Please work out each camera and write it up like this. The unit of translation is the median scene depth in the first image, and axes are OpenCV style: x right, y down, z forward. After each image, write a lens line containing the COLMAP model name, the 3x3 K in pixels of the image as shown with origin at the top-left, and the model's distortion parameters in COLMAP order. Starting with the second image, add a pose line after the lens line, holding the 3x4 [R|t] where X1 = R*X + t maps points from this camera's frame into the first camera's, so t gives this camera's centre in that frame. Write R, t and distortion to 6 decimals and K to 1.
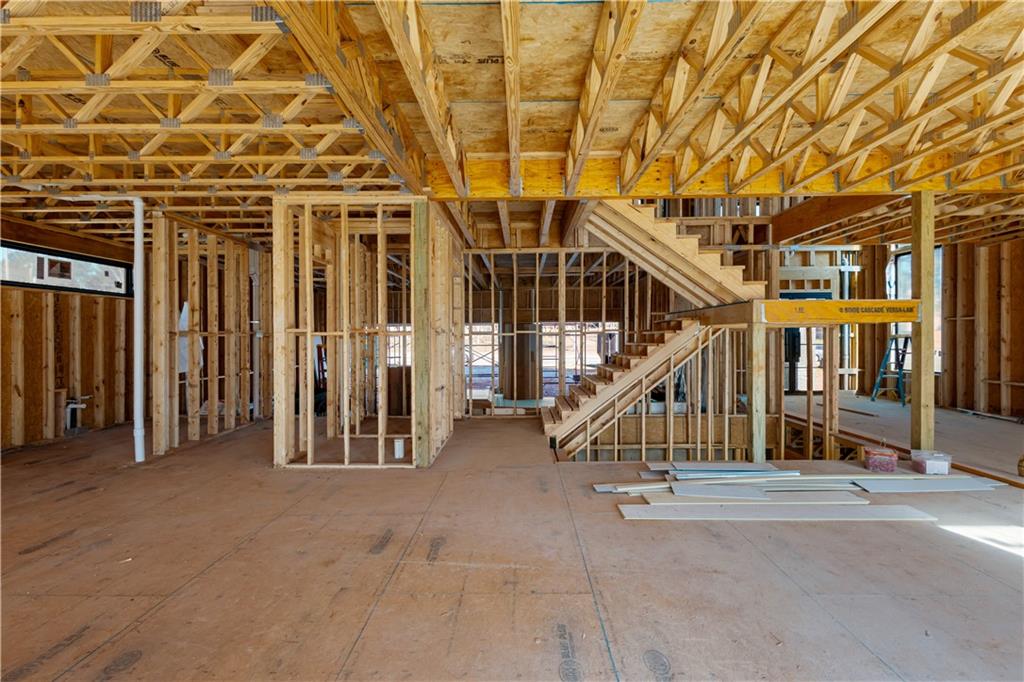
lens RADIAL K [[481.2, 0, 515.2], [0, 481.2, 341.3], [0, 0, 1]] dist [-0.001135, 0.000170]
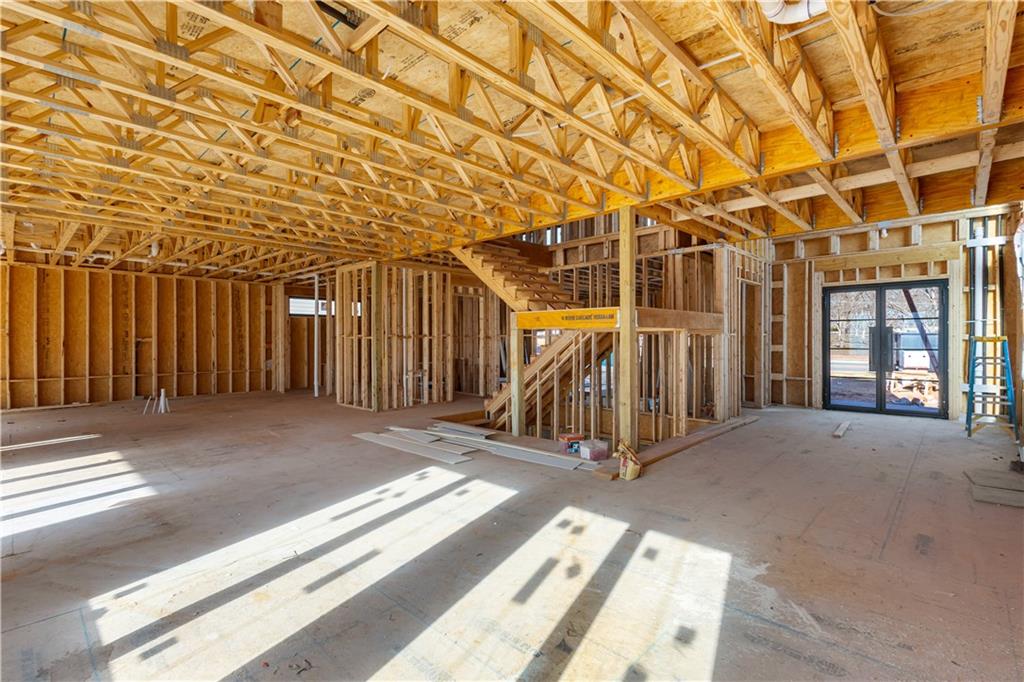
lens RADIAL K [[481.2, 0, 504.6], [0, 481.2, 341.1], [0, 0, 1]] dist [-0.001135, 0.000170]
pose [[0.724172, 0.006224, -0.689591, 0.673223], [-0.003990, 0.999980, 0.004836, -0.007301], [0.689608, -0.000751, 0.724183, 0.011870]]
